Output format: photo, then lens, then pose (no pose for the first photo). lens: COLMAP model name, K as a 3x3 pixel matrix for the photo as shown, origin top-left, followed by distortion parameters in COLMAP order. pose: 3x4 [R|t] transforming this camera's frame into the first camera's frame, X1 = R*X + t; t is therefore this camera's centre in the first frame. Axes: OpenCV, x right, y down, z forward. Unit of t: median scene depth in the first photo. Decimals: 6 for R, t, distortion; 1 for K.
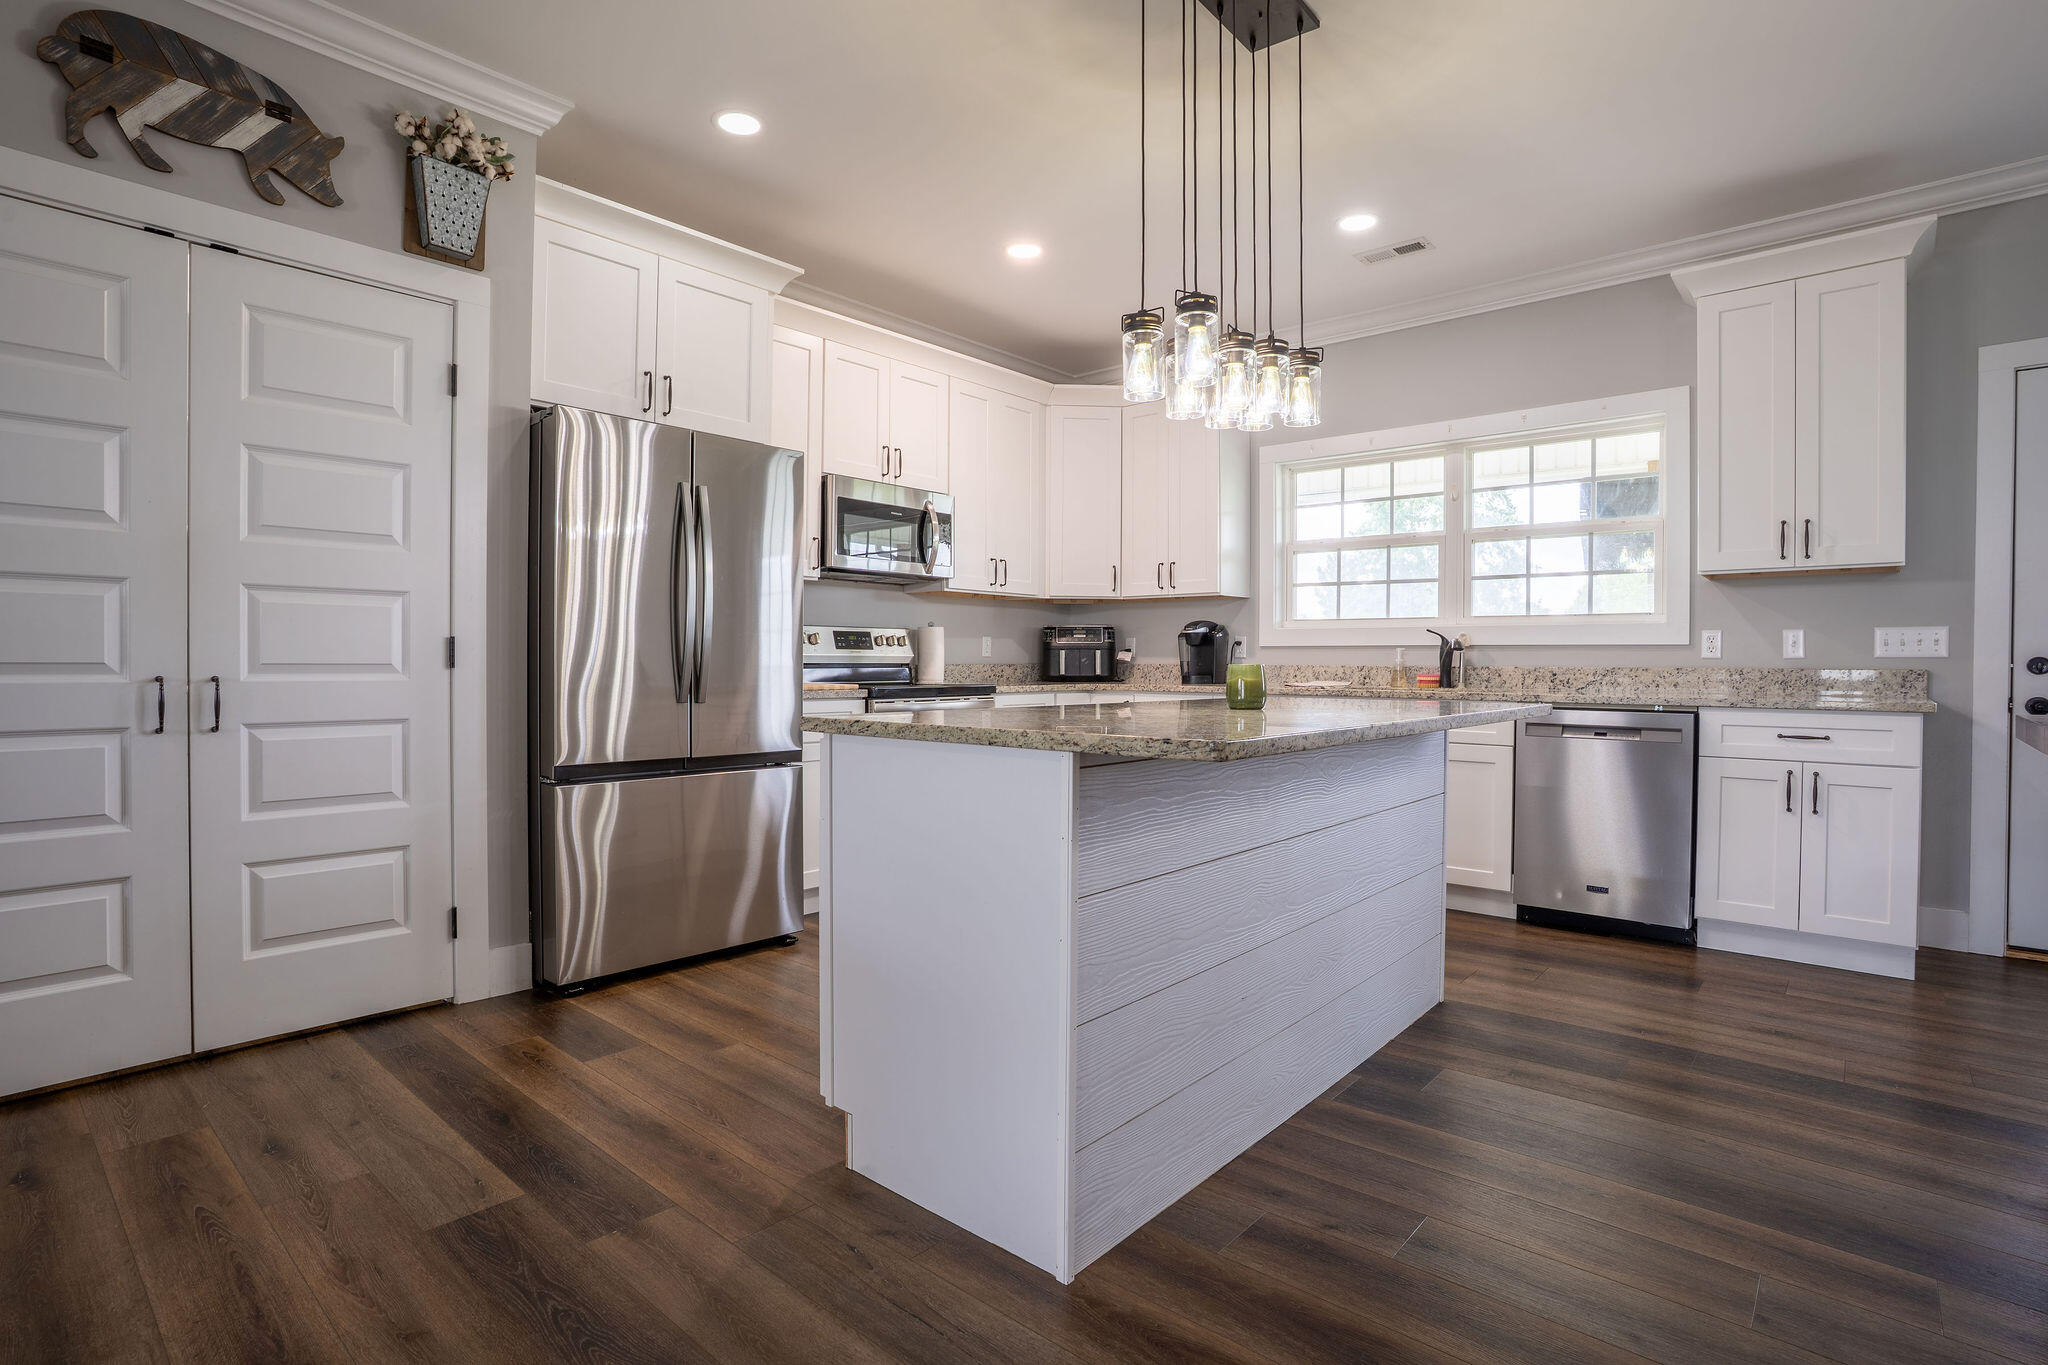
lens RADIAL K [[1005.5, 0, 1019.5], [0, 1005.5, 673.0], [0, 0, 1]] dist [-0.076455, 0.035131]
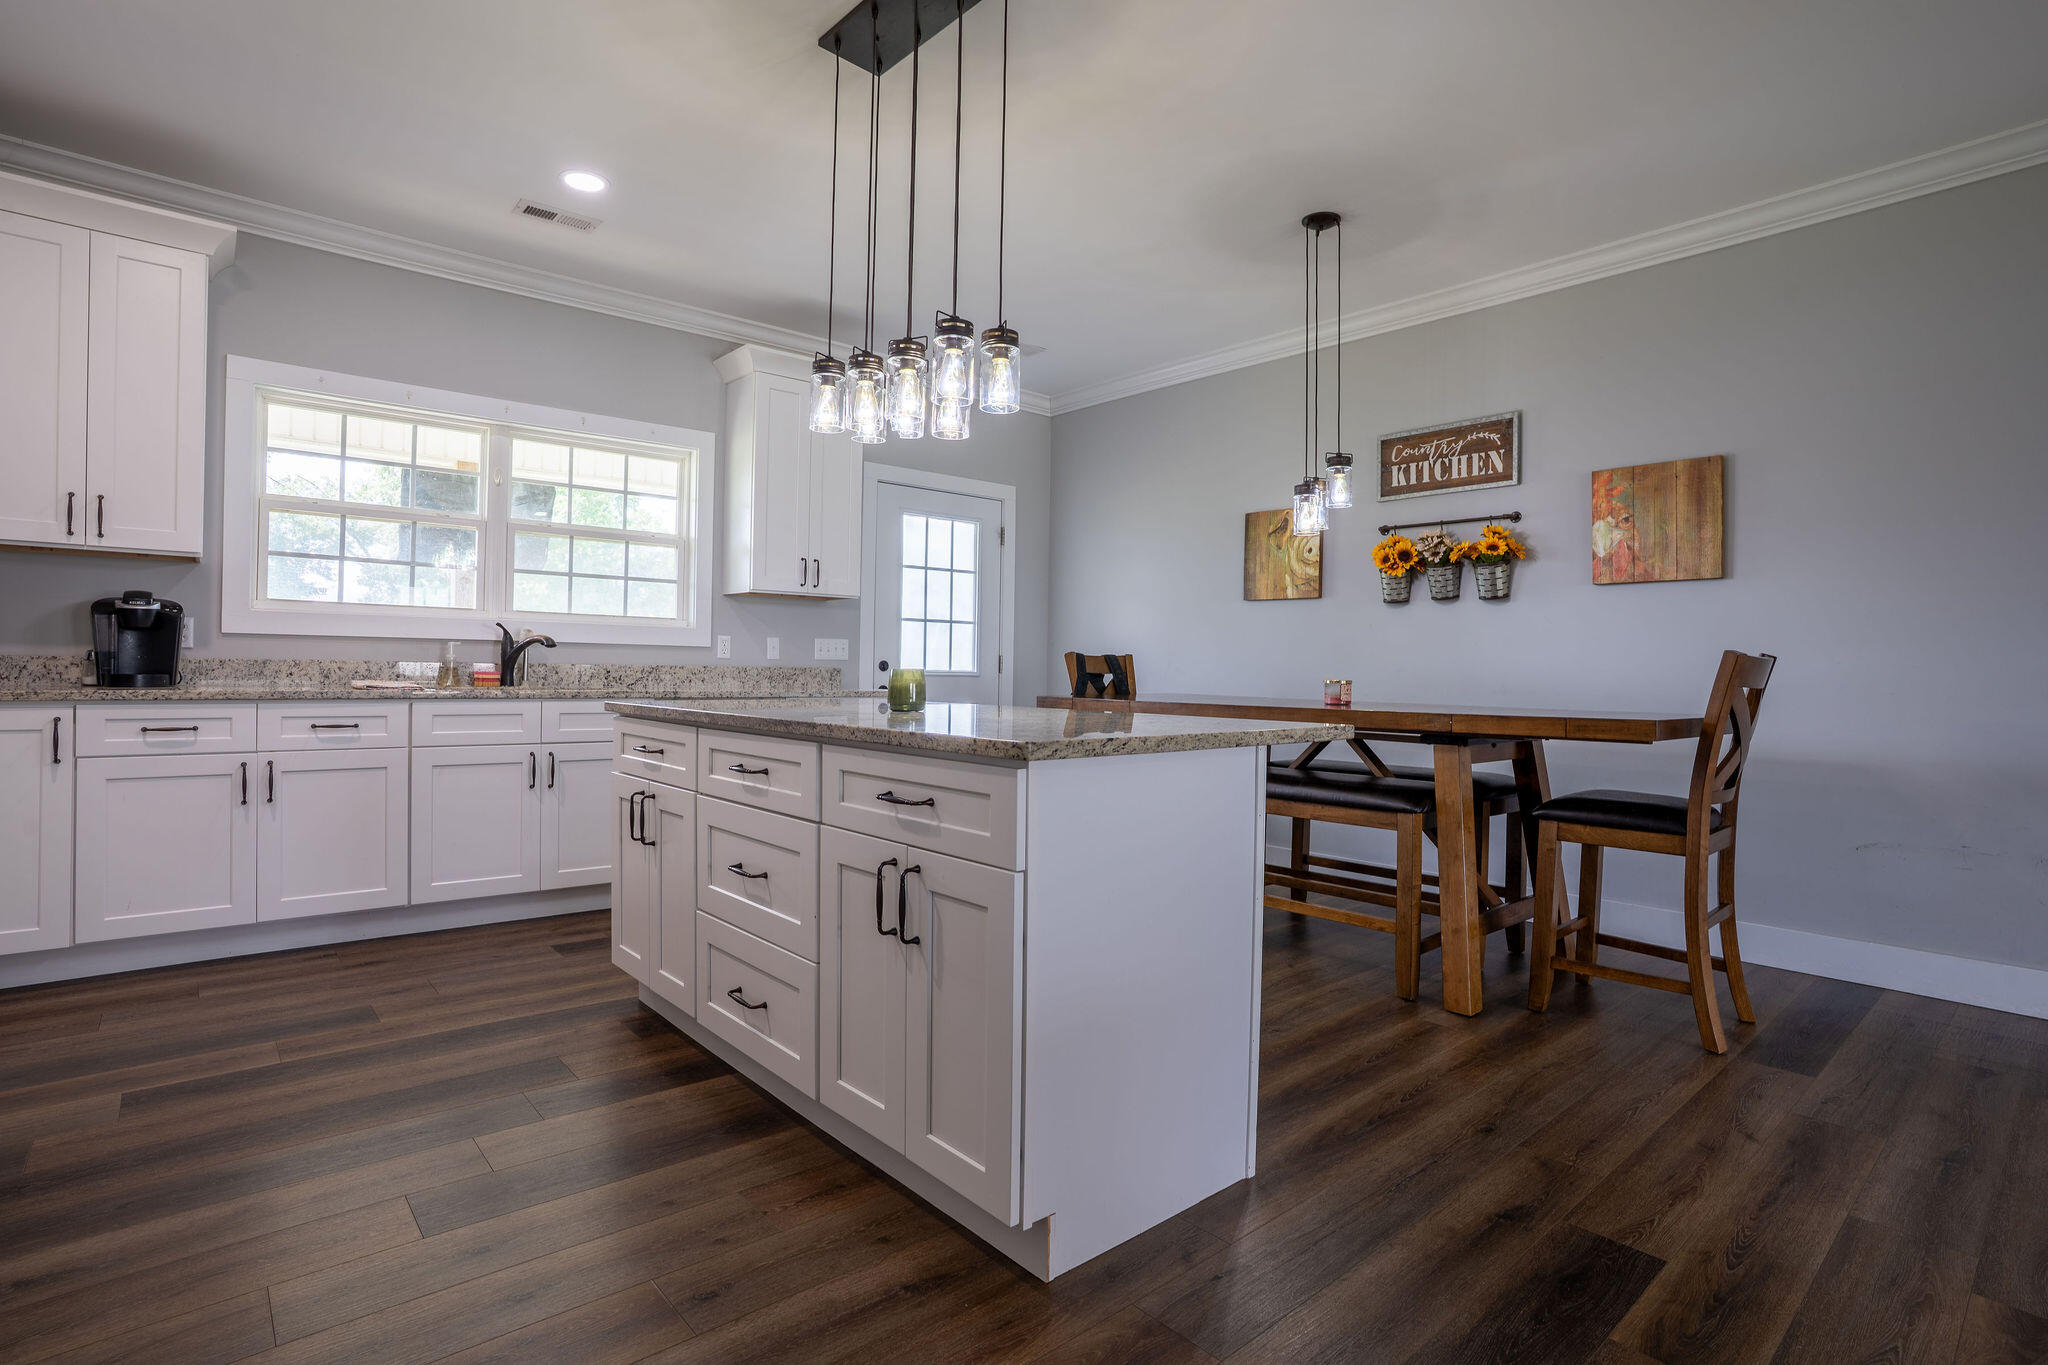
lens RADIAL K [[1005.5, 0, 1017.2], [0, 1005.5, 672.7], [0, 0, 1]] dist [-0.076455, 0.035131]
pose [[0.133906, -0.005856, 0.990977, -0.568989], [-0.005241, 0.999964, 0.006617, -0.008361], [-0.990980, -0.006080, 0.133871, 0.529168]]
